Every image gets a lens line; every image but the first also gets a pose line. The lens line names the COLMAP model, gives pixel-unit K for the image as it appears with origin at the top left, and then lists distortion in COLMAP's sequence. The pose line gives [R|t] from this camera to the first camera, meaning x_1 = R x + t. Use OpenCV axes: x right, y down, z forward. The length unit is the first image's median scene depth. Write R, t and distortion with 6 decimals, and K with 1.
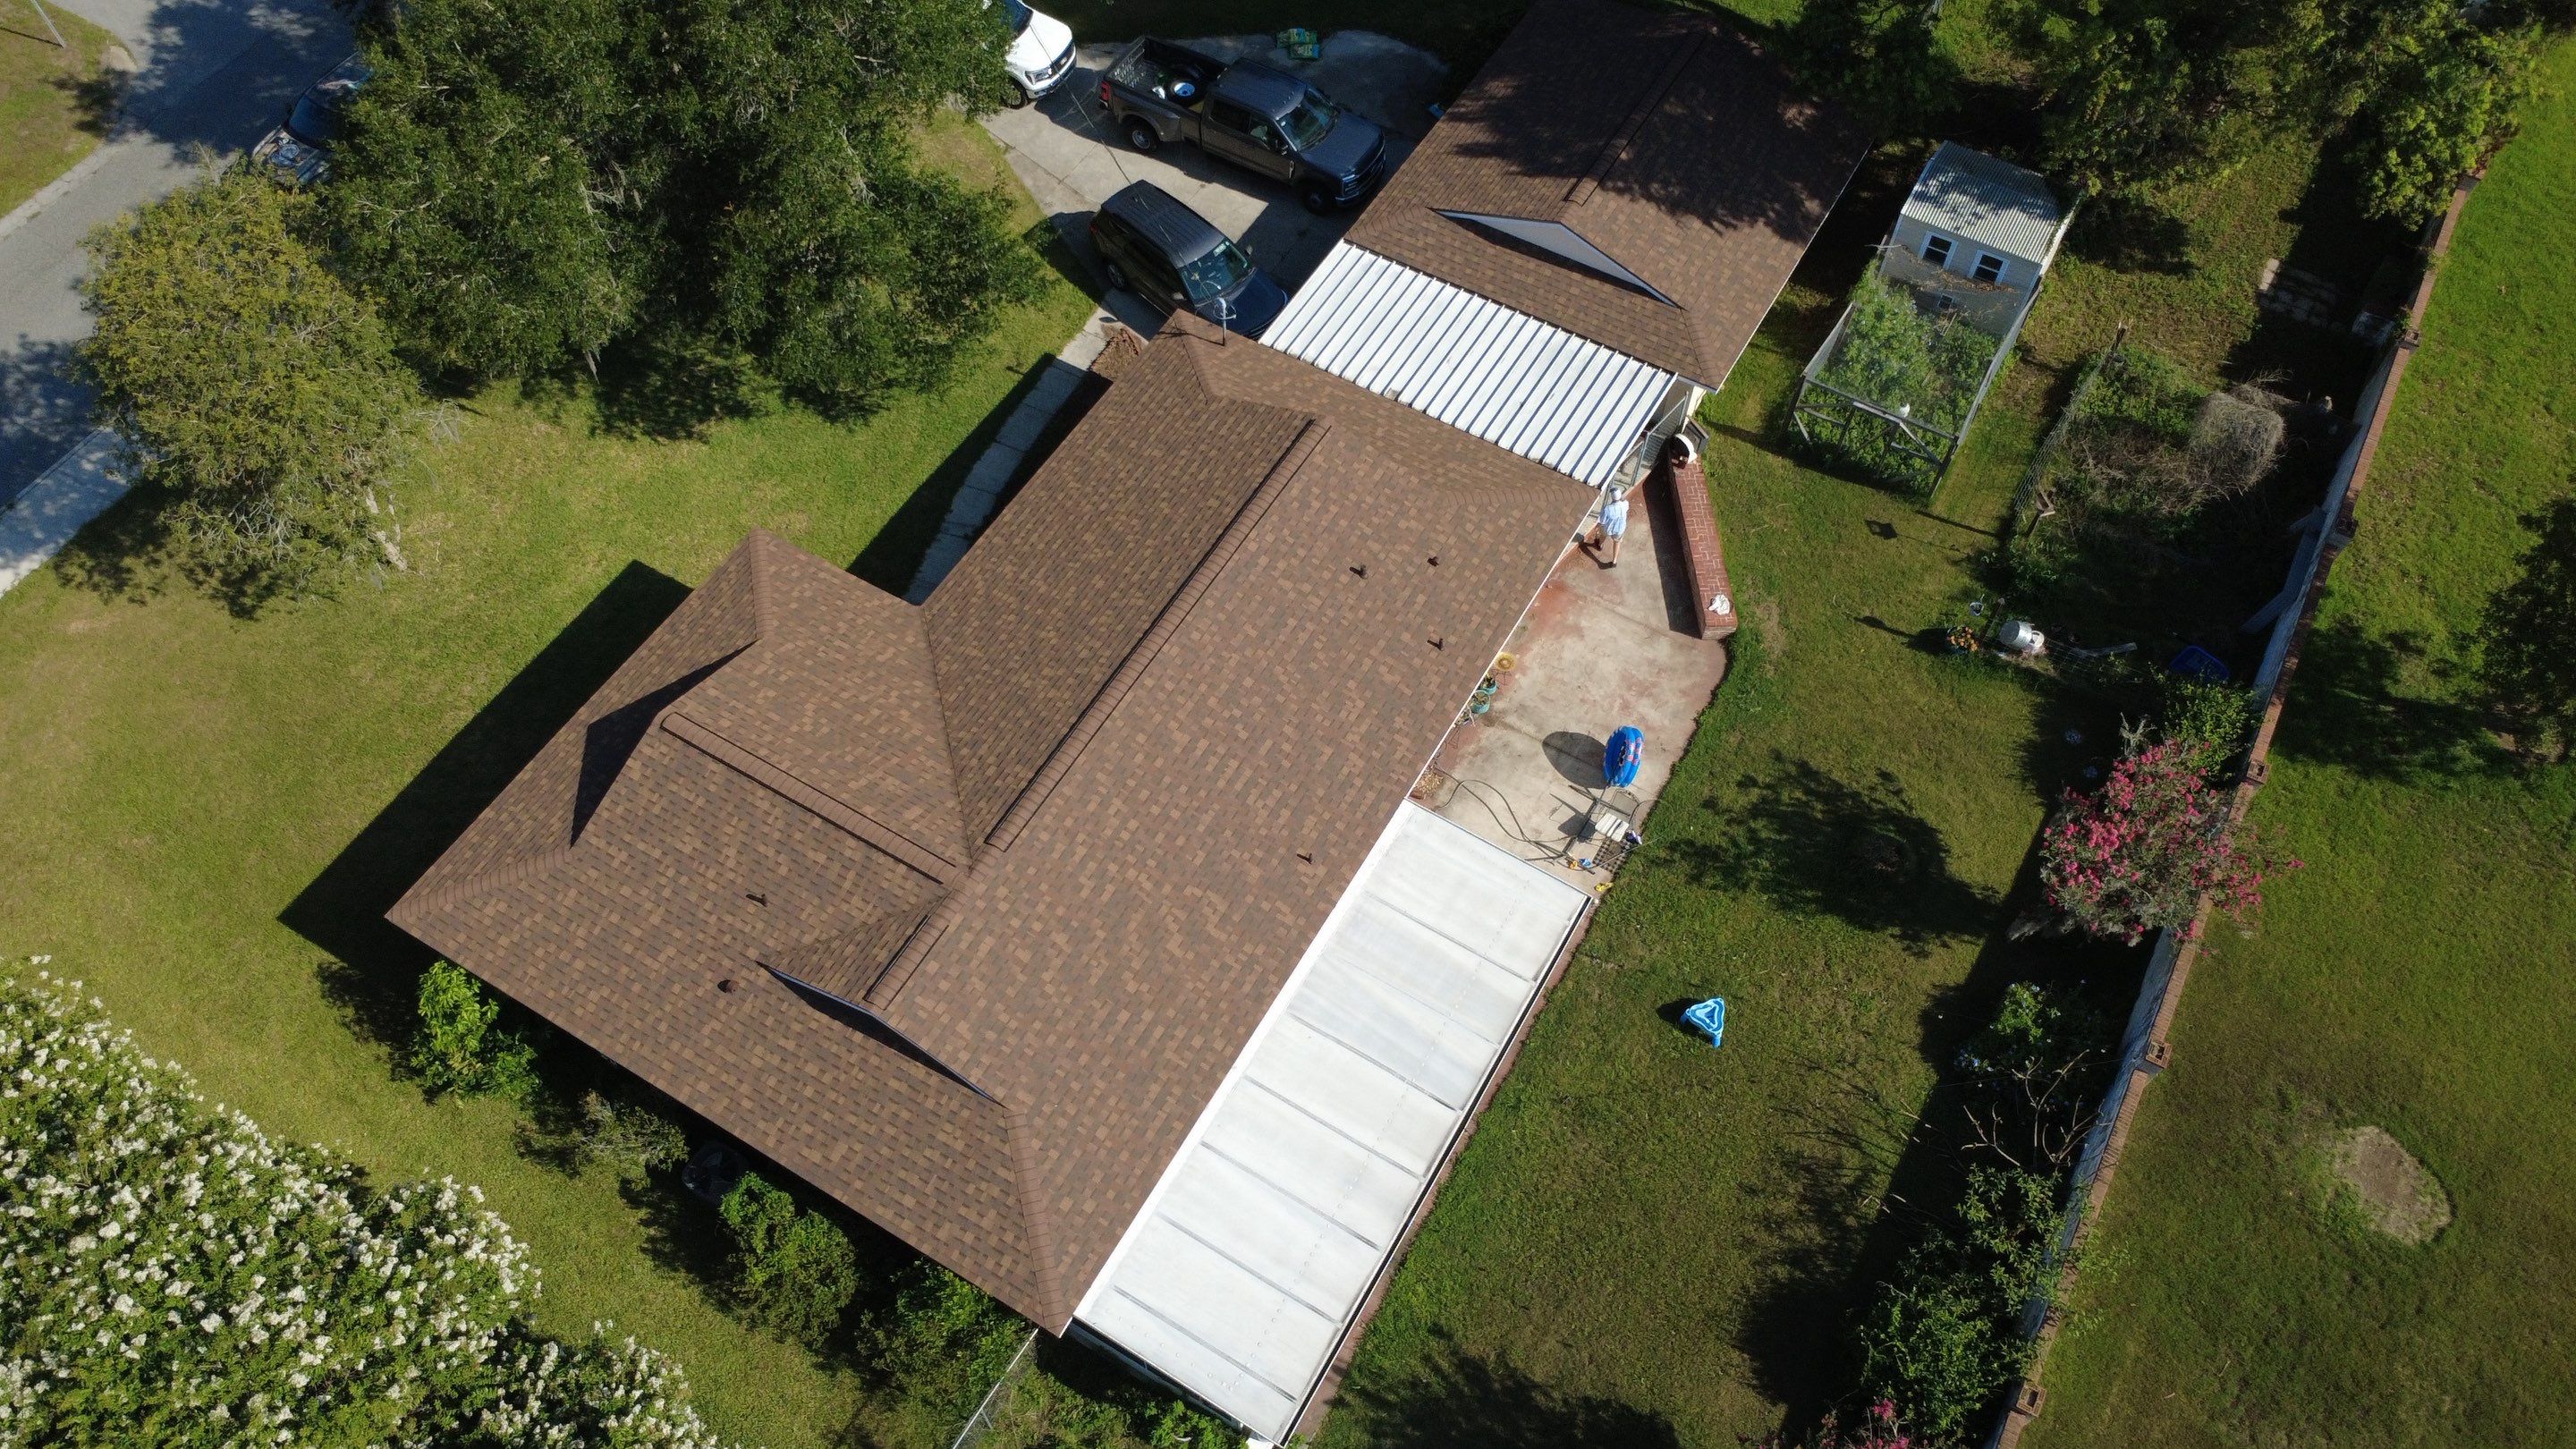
lens RADIAL K [[1876.2, 0, 1283.9], [0, 1876.2, 720.8], [0, 0, 1]] dist [-0.001292, 0.003138]
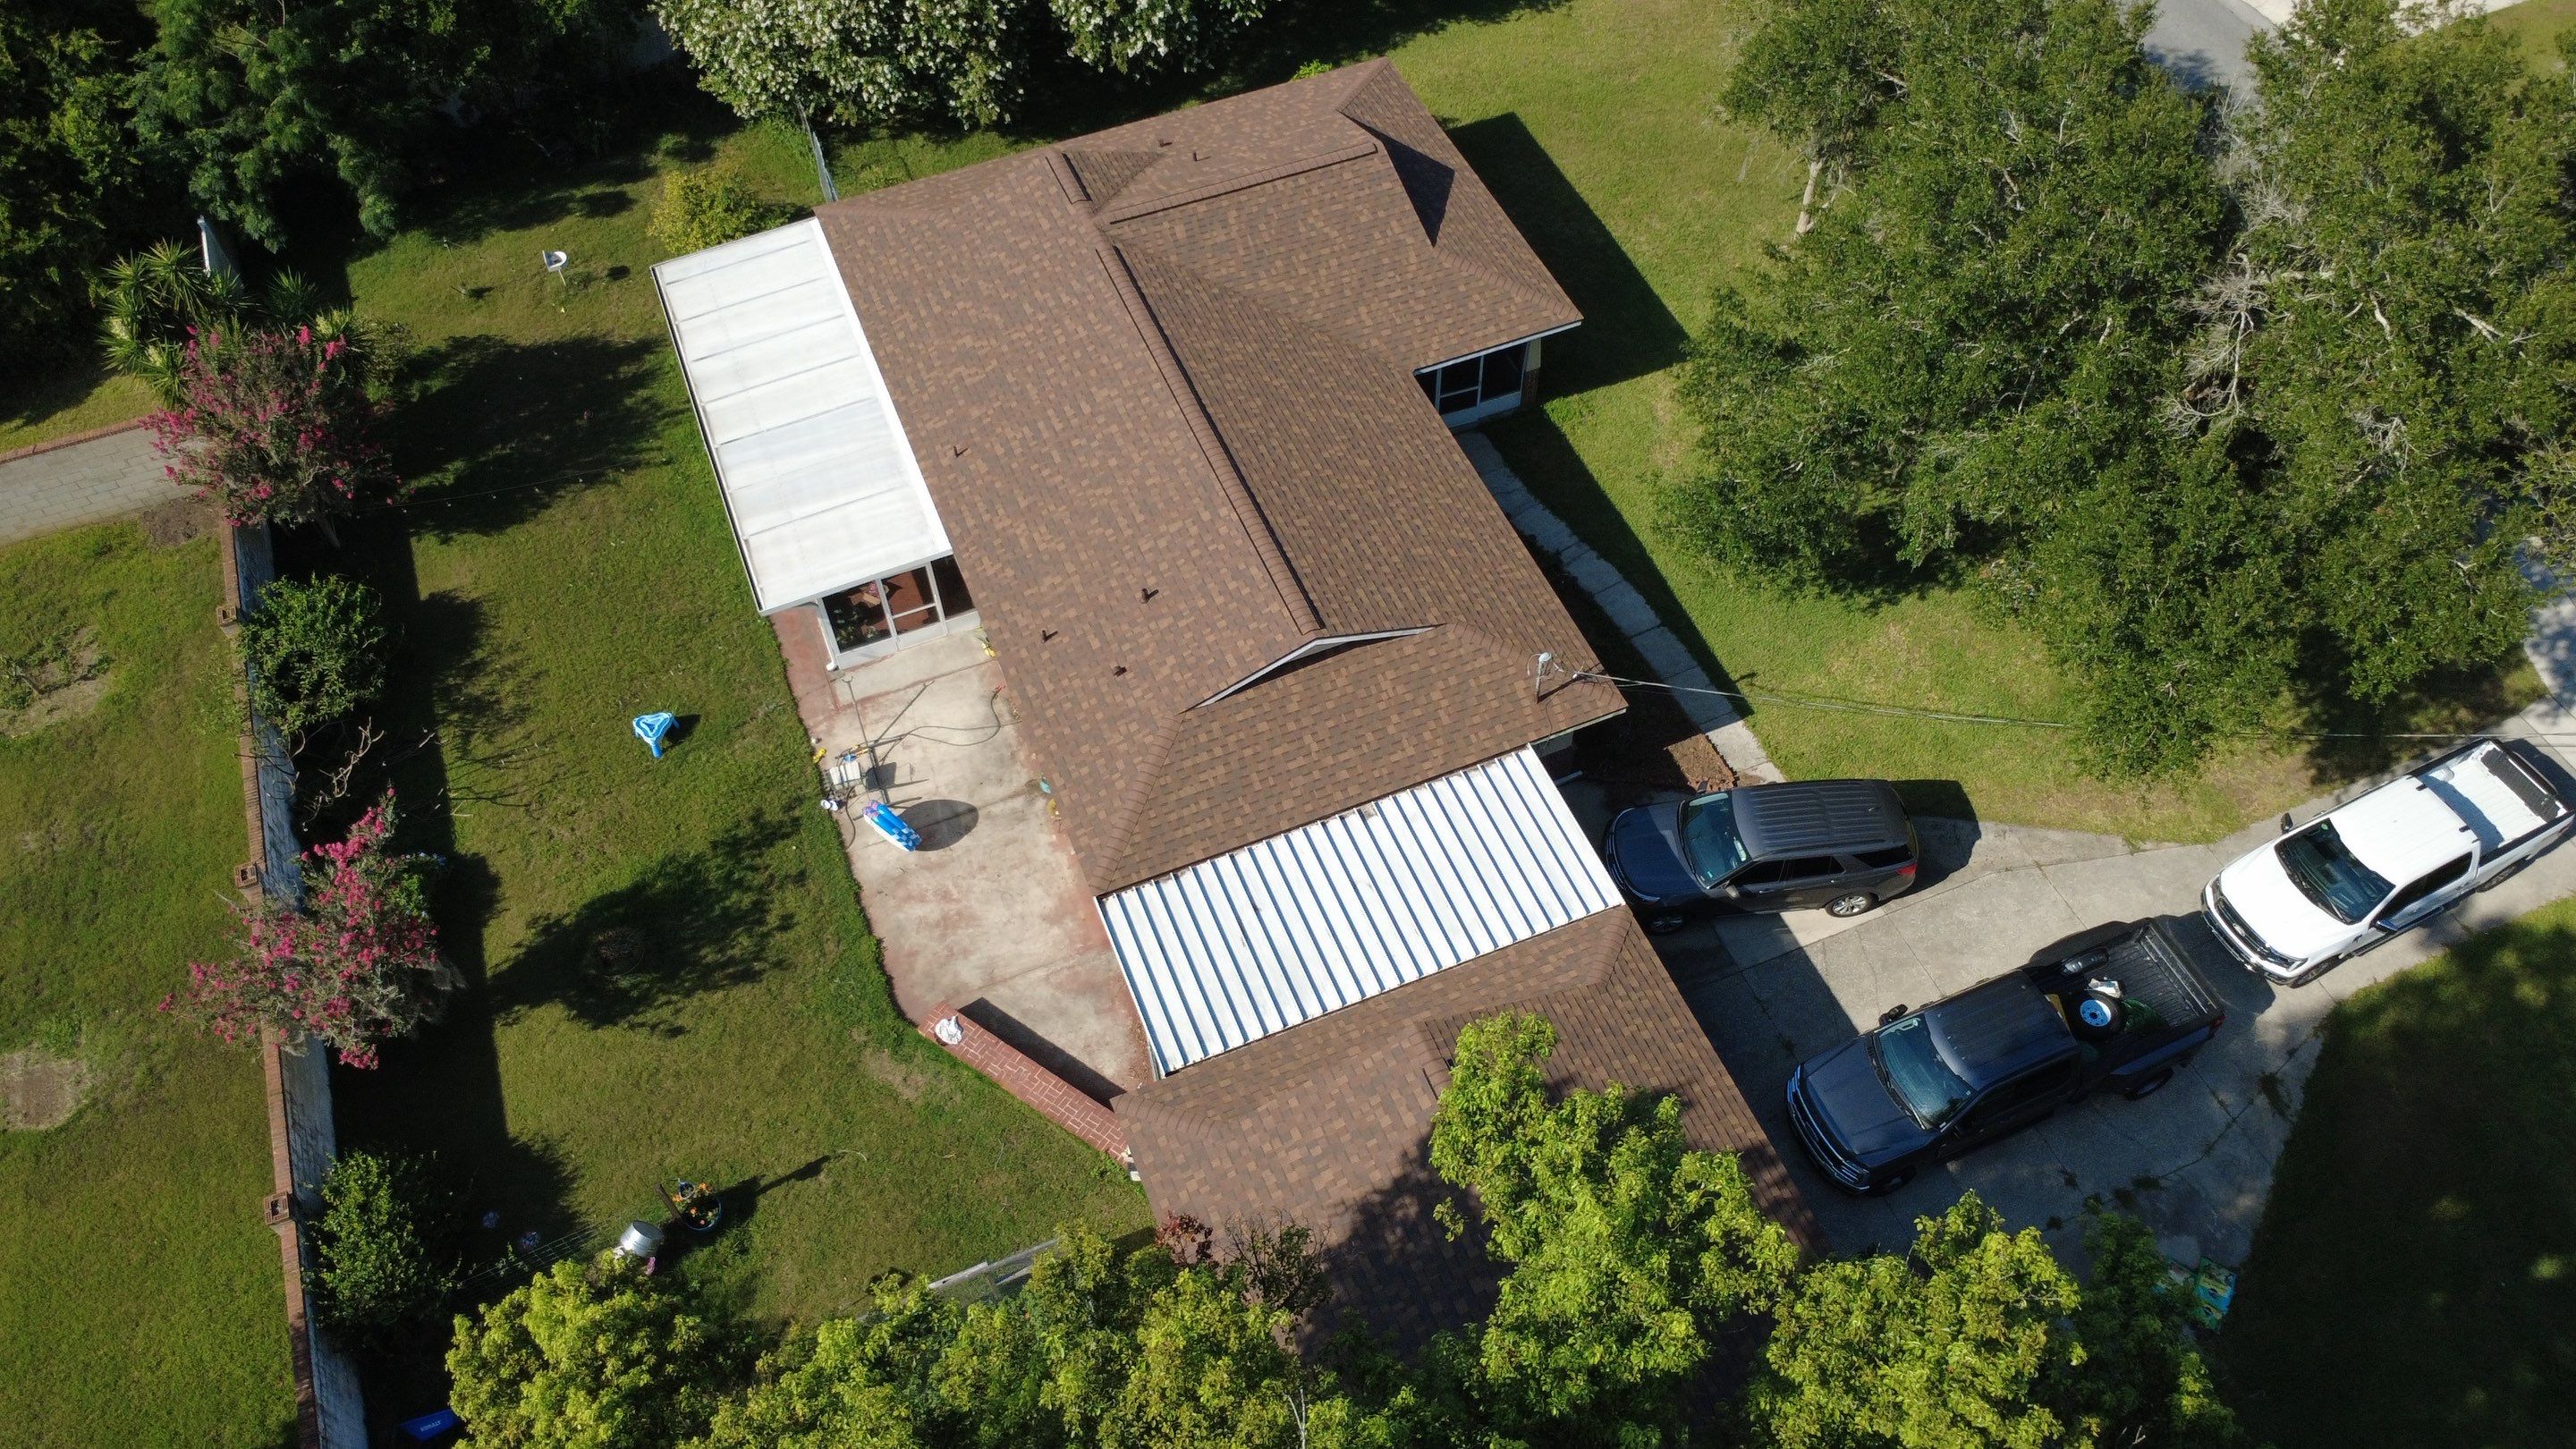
lens RADIAL K [[1866.7, 0, 1284.3], [0, 1866.7, 725.6], [0, 0, 1]] dist [0.000628, 0.002873]
pose [[-0.606370, 0.645119, -0.464905, 0.458962], [-0.657456, -0.077869, 0.749459, -0.800437], [0.447289, 0.760104, 0.471355, 0.602329]]
